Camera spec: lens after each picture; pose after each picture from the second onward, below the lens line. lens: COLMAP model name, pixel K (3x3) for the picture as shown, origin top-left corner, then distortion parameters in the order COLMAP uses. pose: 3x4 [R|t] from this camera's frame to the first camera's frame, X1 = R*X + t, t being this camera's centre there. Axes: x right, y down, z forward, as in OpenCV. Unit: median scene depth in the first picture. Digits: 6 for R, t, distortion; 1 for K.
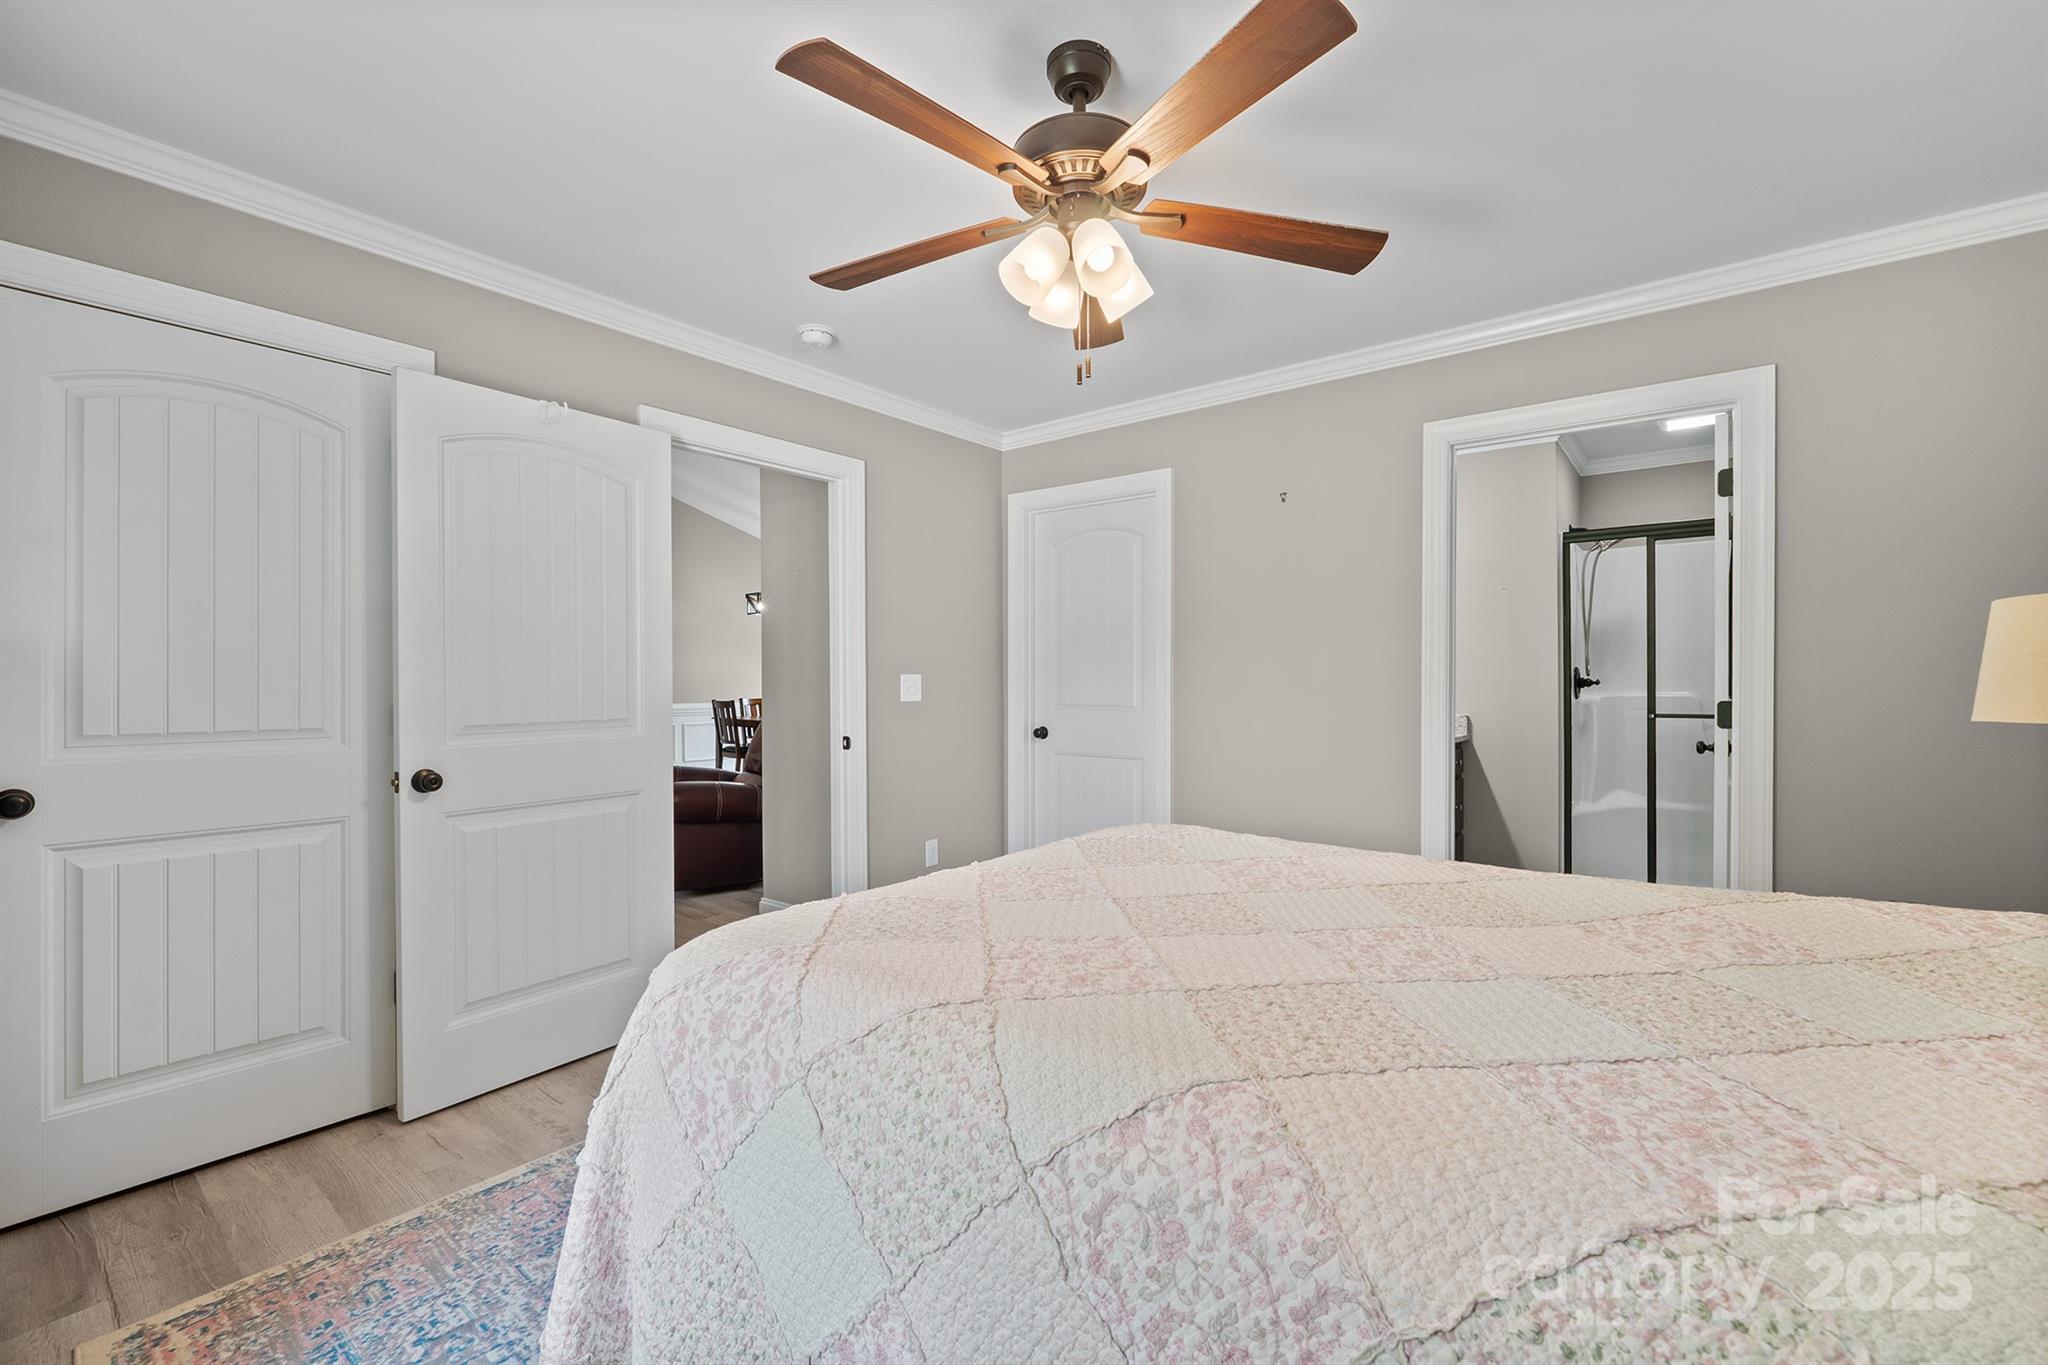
lens RADIAL K [[854.9, 0, 1024.0], [0, 854.9, 682.5], [0, 0, 1]] dist [-0.007948, -0.000252]
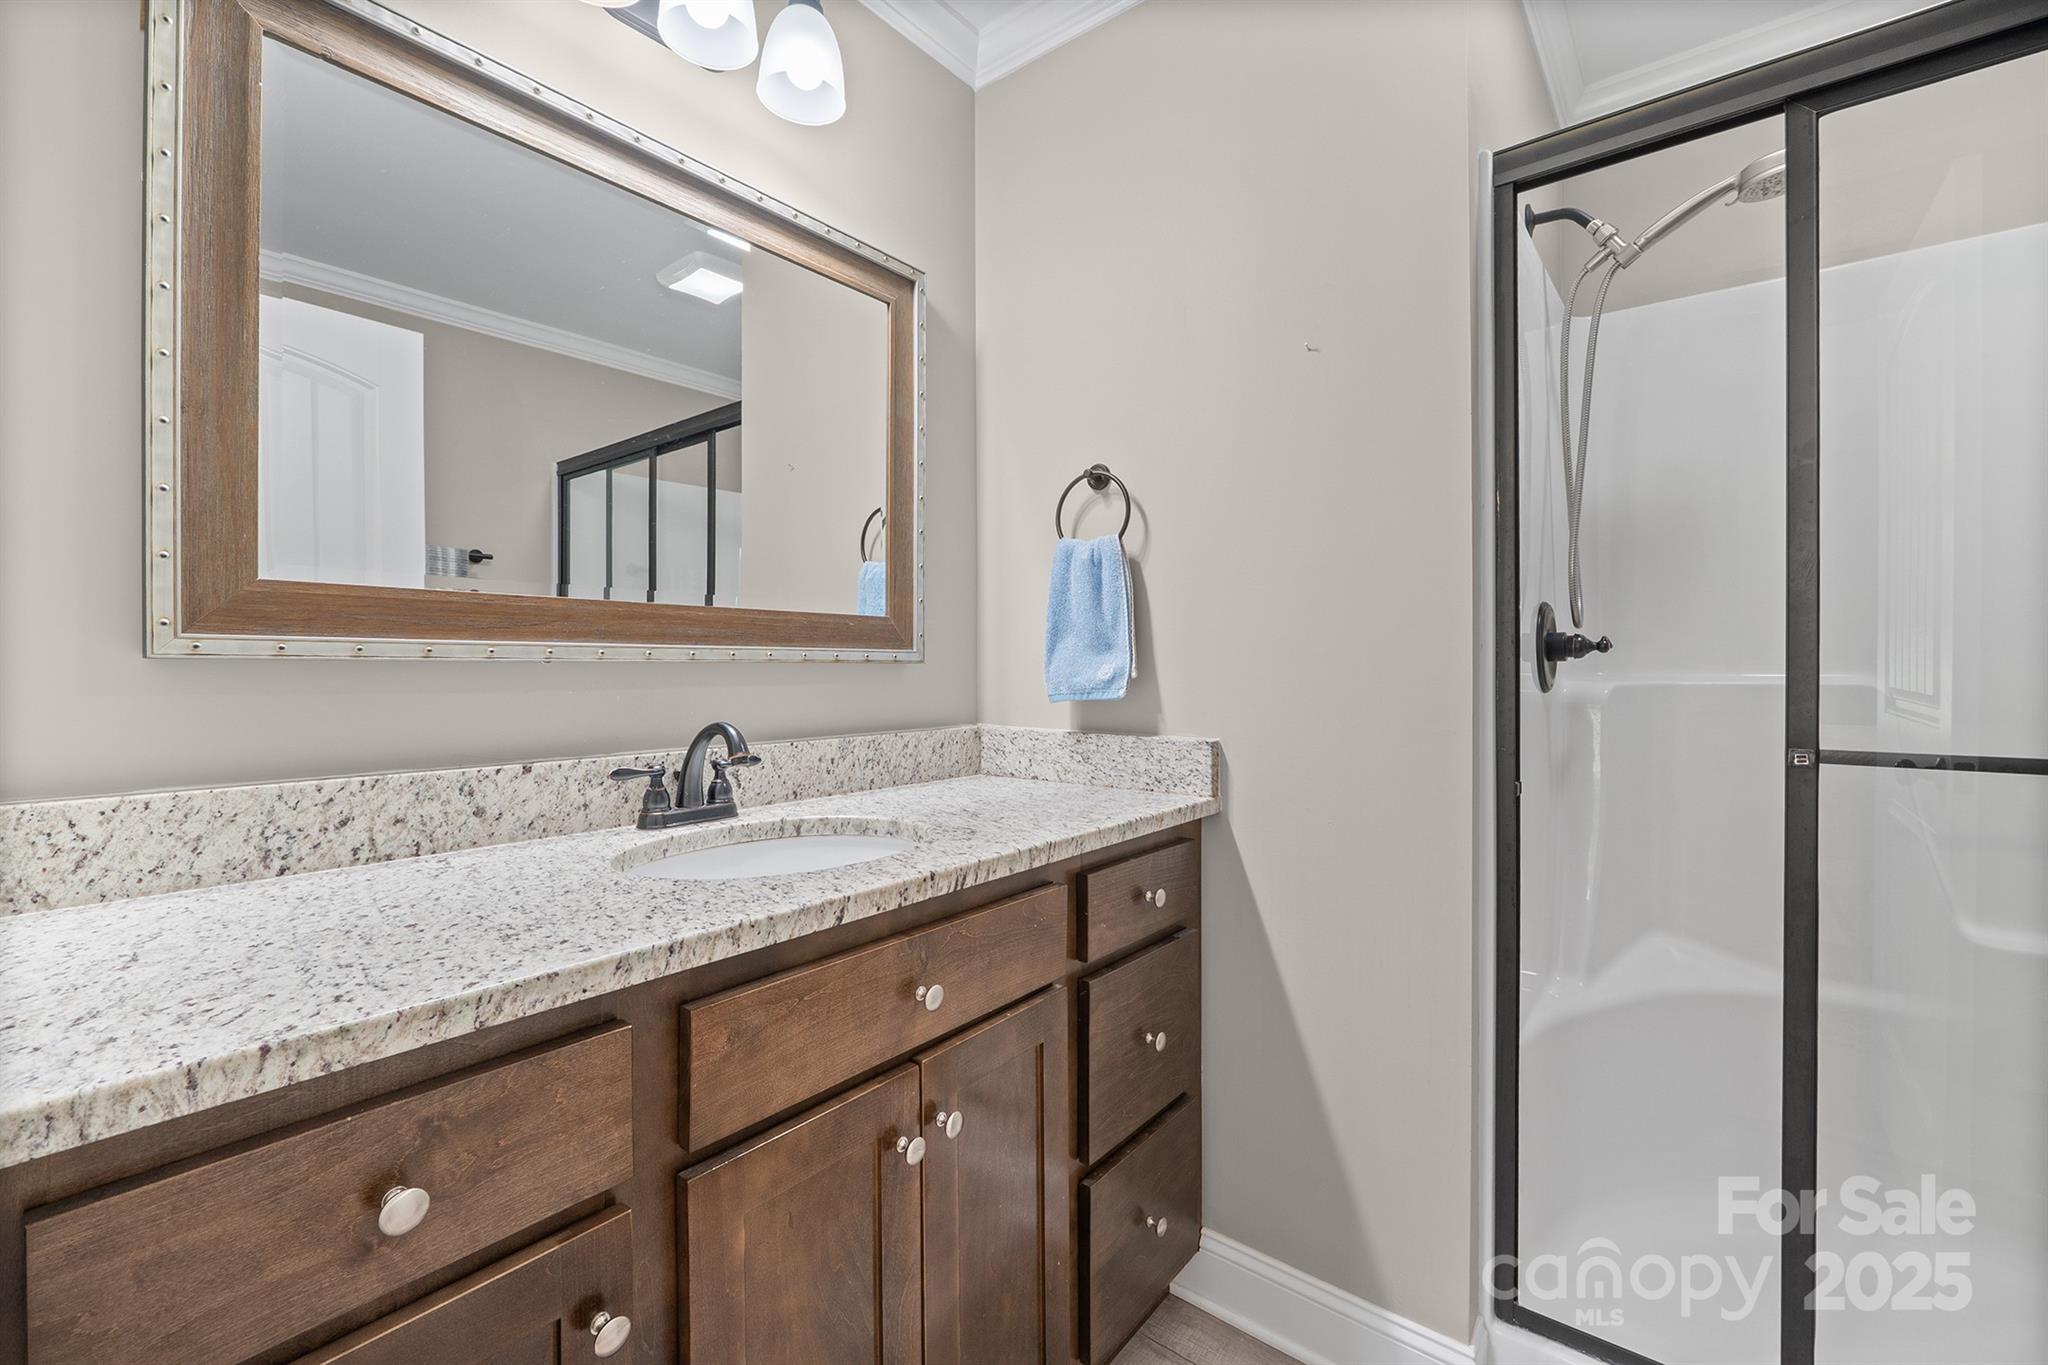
lens RADIAL K [[854.9, 0, 1024.0], [0, 854.9, 682.5], [0, 0, 1]] dist [-0.007948, -0.000252]
pose [[0.999984, -0.003137, 0.004614, 0.427409], [0.003052, 0.999827, 0.018369, 0.008059], [-0.004670, -0.018355, 0.999821, 0.641926]]
